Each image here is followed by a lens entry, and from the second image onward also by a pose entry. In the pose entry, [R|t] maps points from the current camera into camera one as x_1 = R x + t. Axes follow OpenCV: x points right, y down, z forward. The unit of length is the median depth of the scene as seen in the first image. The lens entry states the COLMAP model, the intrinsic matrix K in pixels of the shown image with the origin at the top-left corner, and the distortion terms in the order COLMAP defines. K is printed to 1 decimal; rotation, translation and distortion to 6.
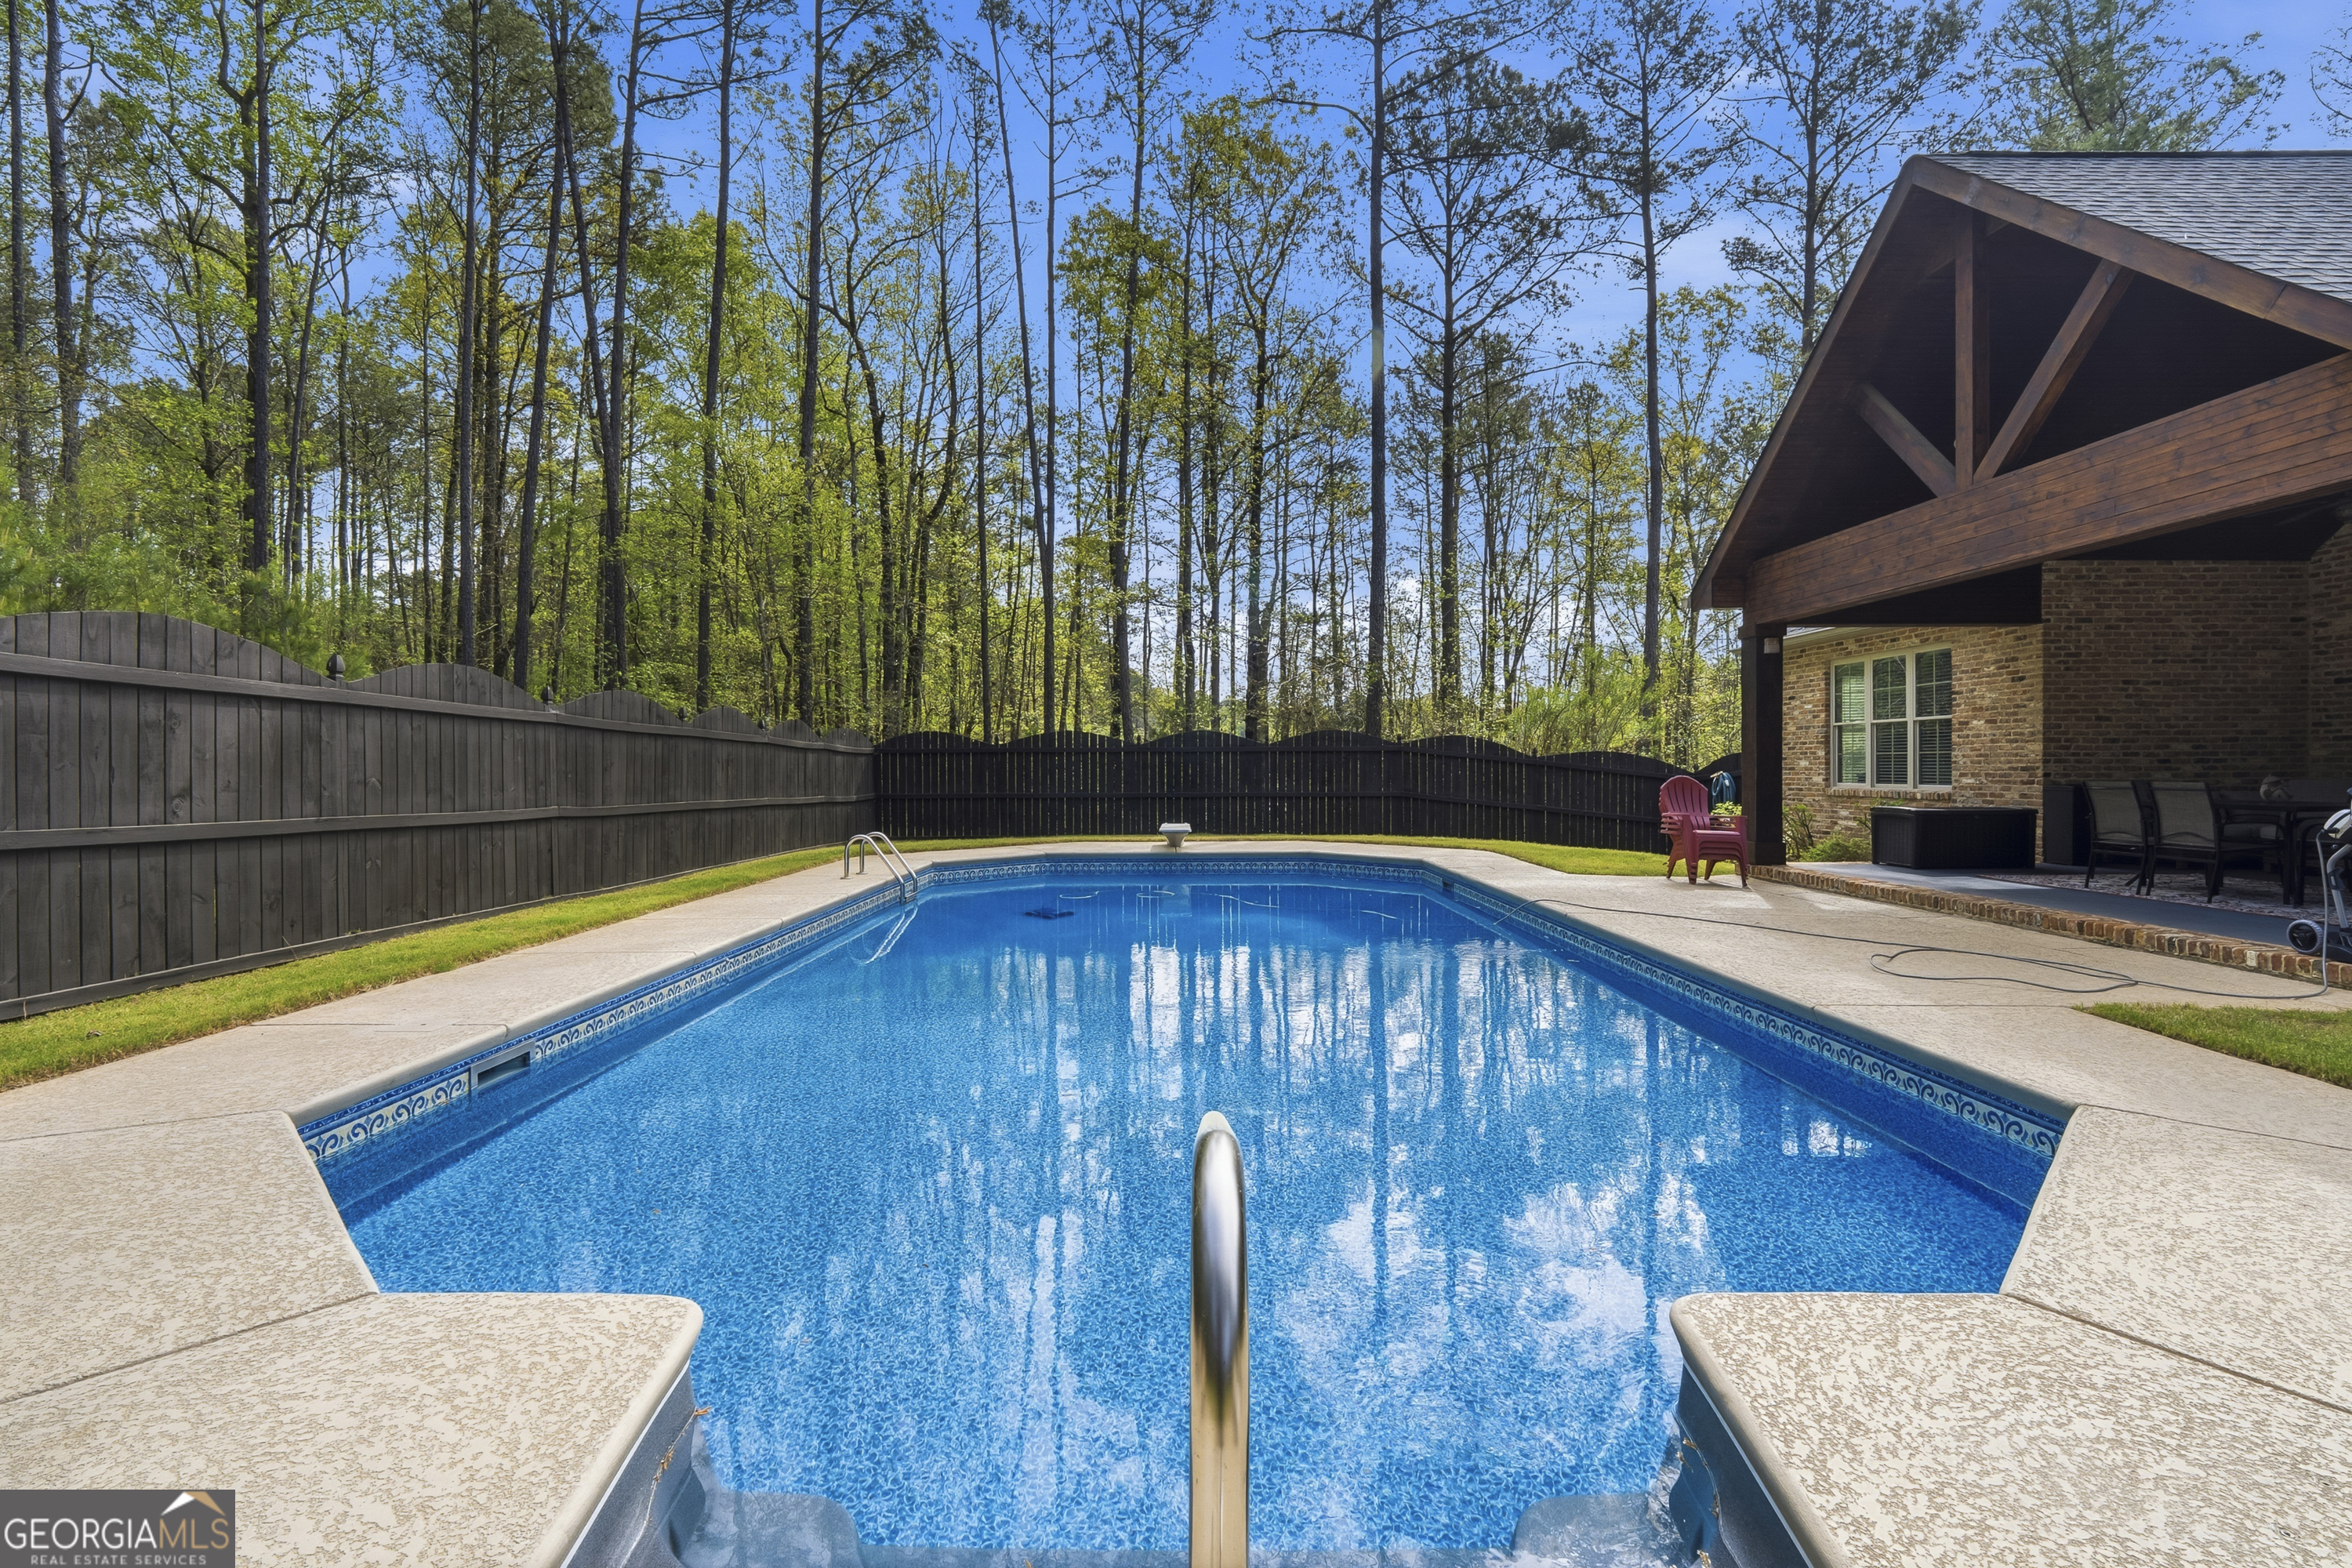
lens RADIAL K [[1052.9, 0, 1171.0], [0, 1052.9, 781.0], [0, 0, 1]] dist [-0.012664, 0.003322]
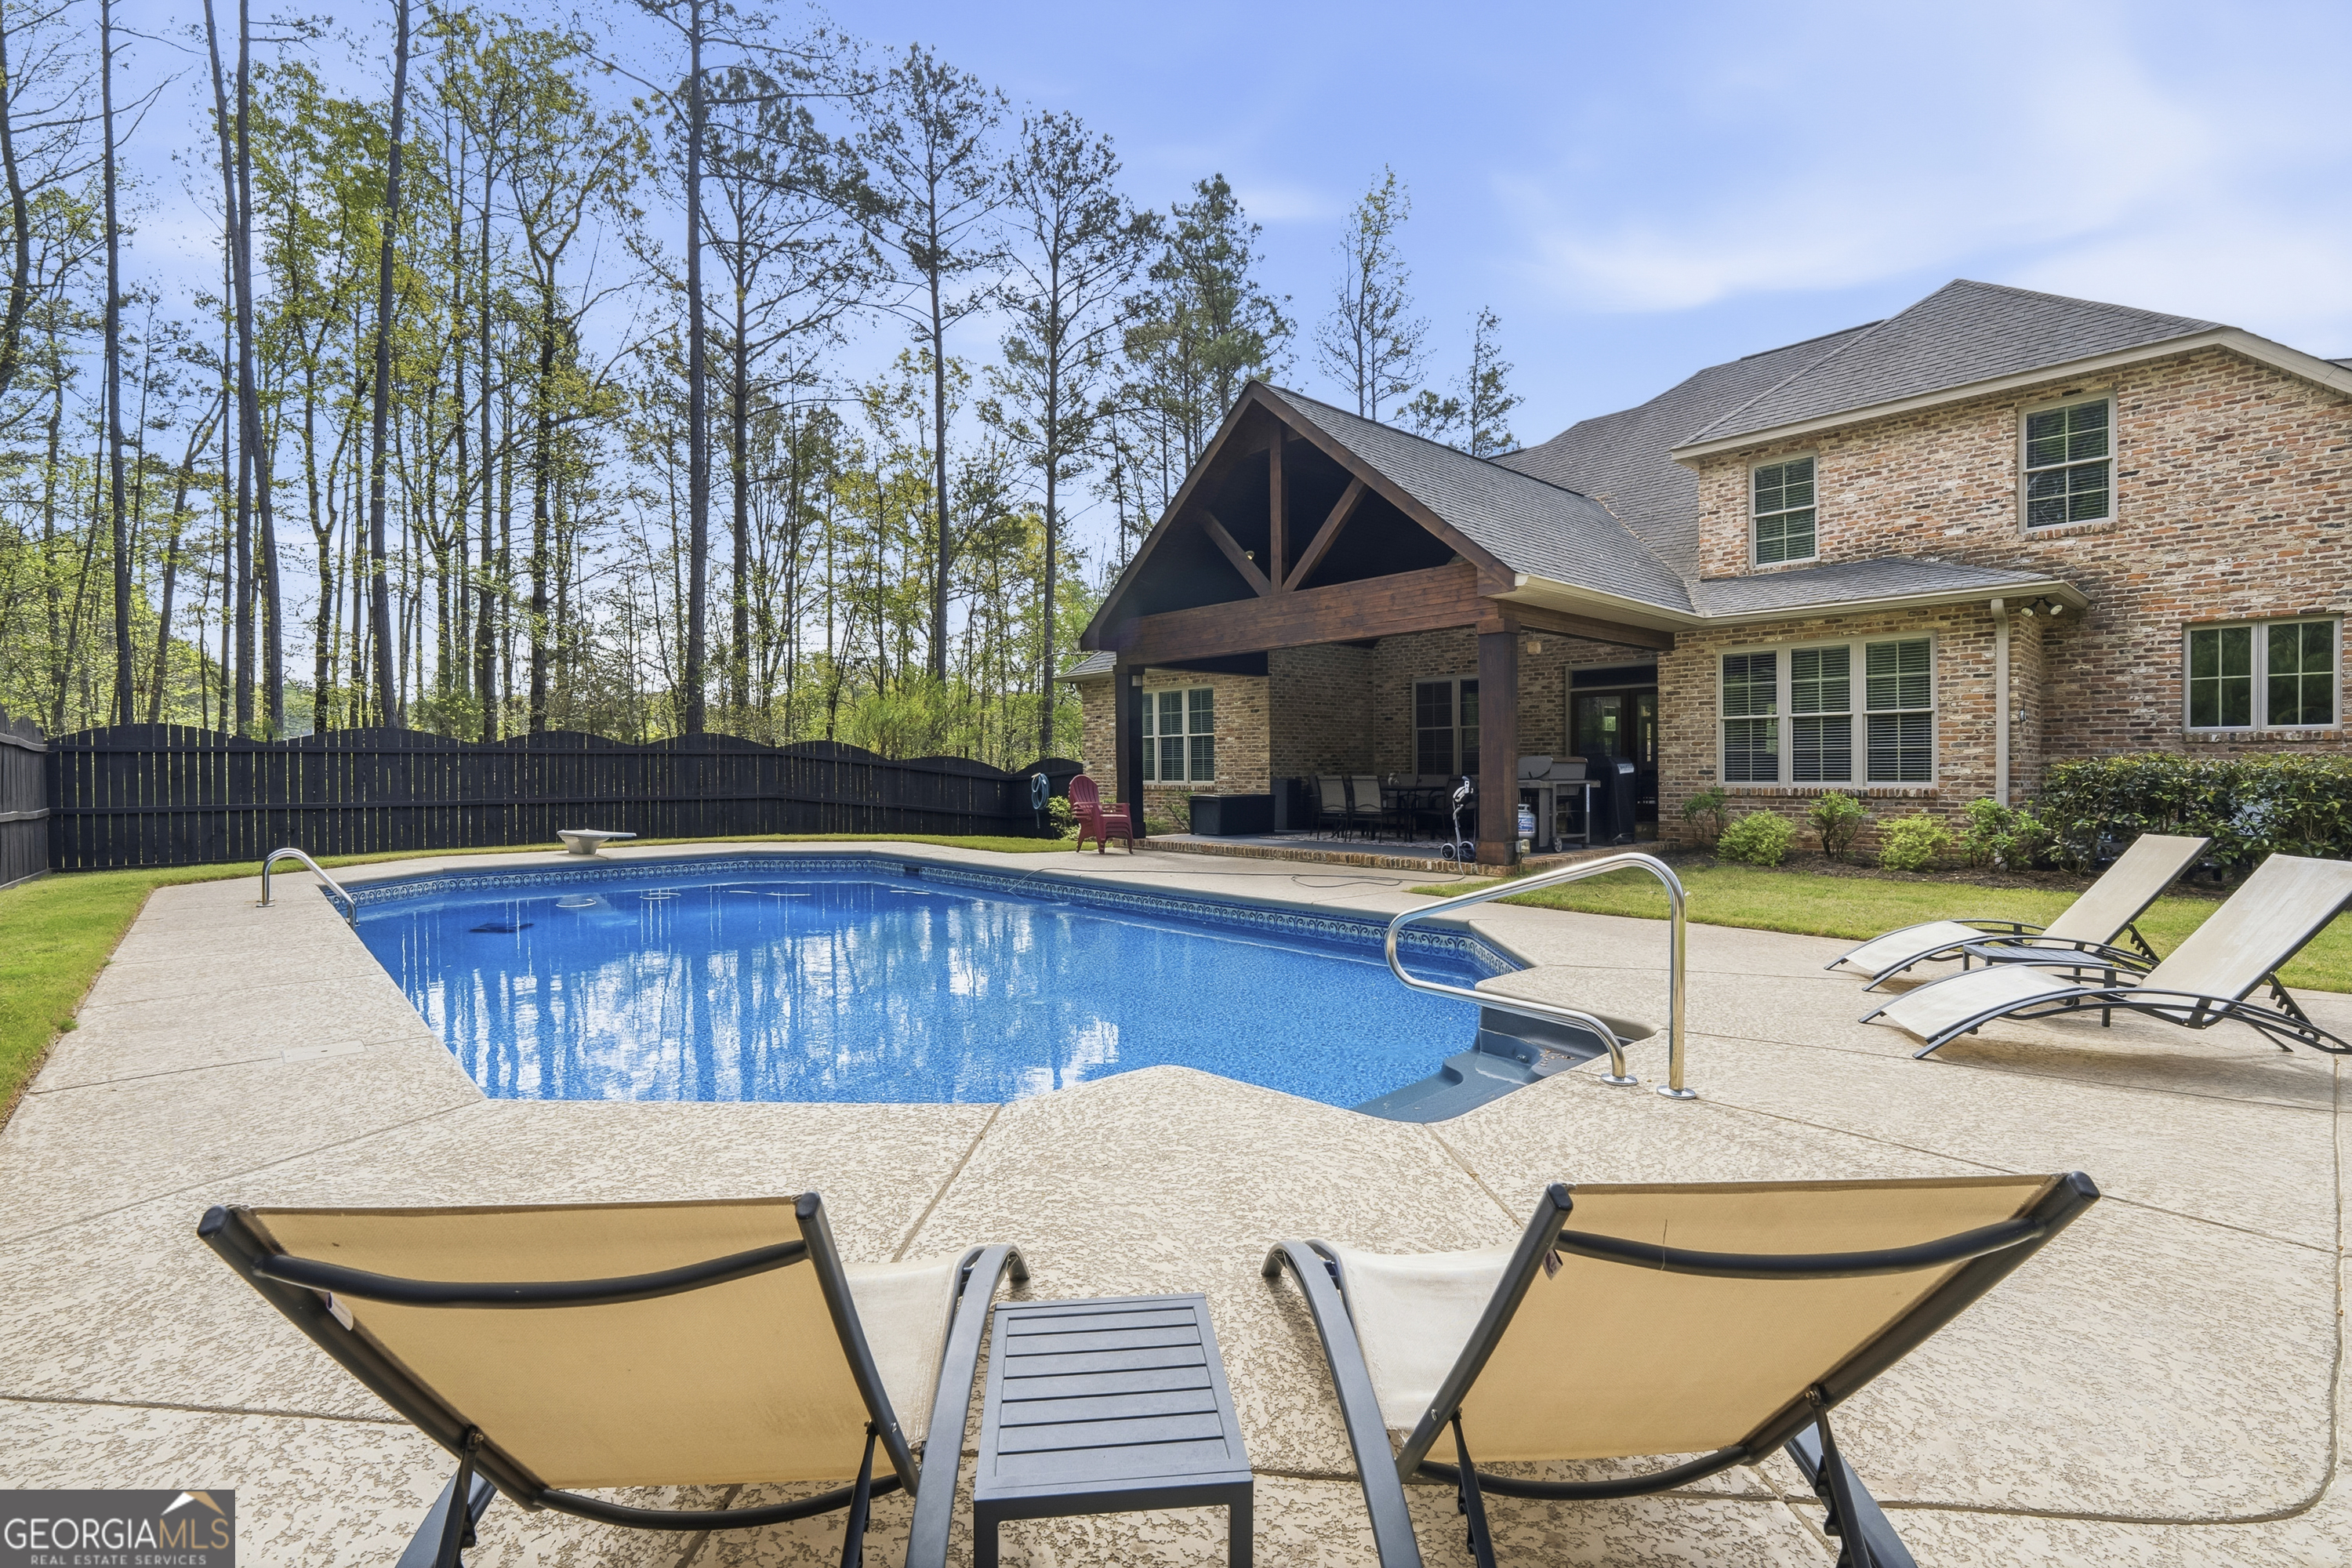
lens RADIAL K [[1037.7, 0, 1170.4], [0, 1037.7, 775.3], [0, 0, 1]] dist [0.000703, 0.000358]
pose [[0.744609, -0.004106, 0.667489, -0.292727], [0.010229, 0.999934, -0.005261, 0.004015], [-0.667423, 0.010745, 0.744601, -0.054012]]
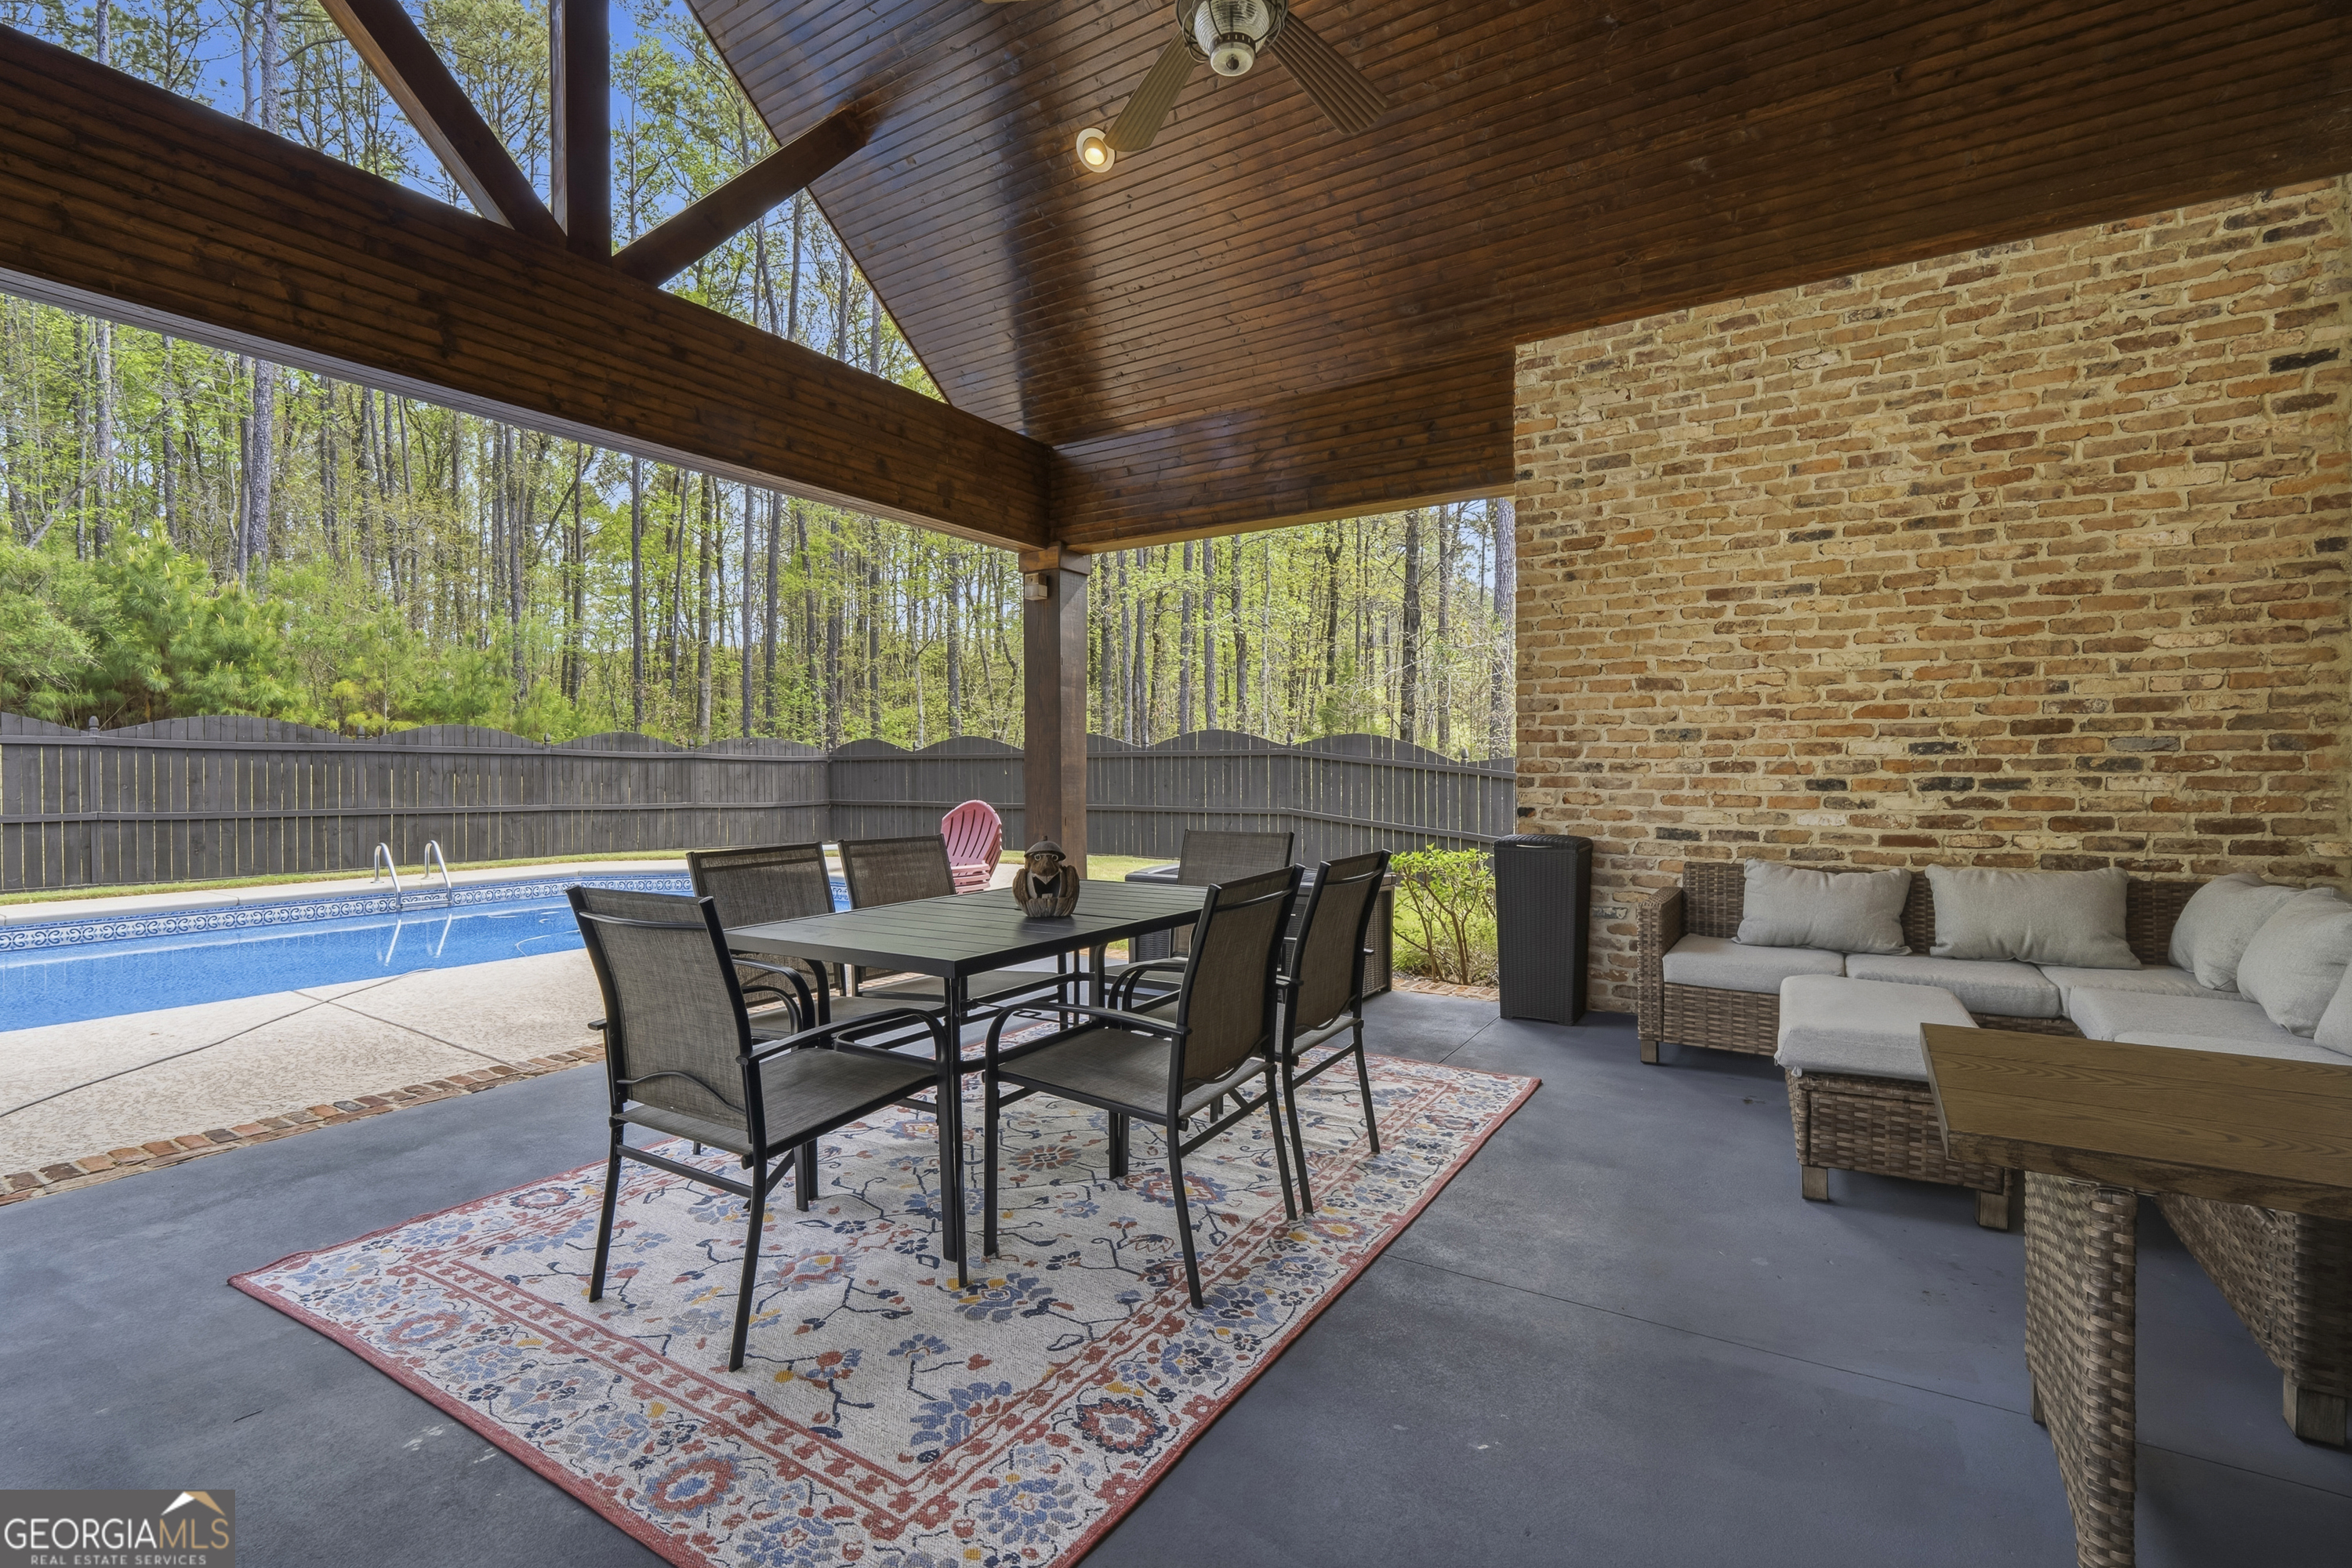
lens RADIAL K [[1052.9, 0, 1171.0], [0, 1052.9, 781.0], [0, 0, 1]] dist [-0.012664, 0.003322]
pose [[0.843556, 0.008058, -0.536981, 0.906565], [-0.008724, 0.999961, 0.001300, -0.017692], [0.536970, 0.003588, 0.843593, 0.501303]]
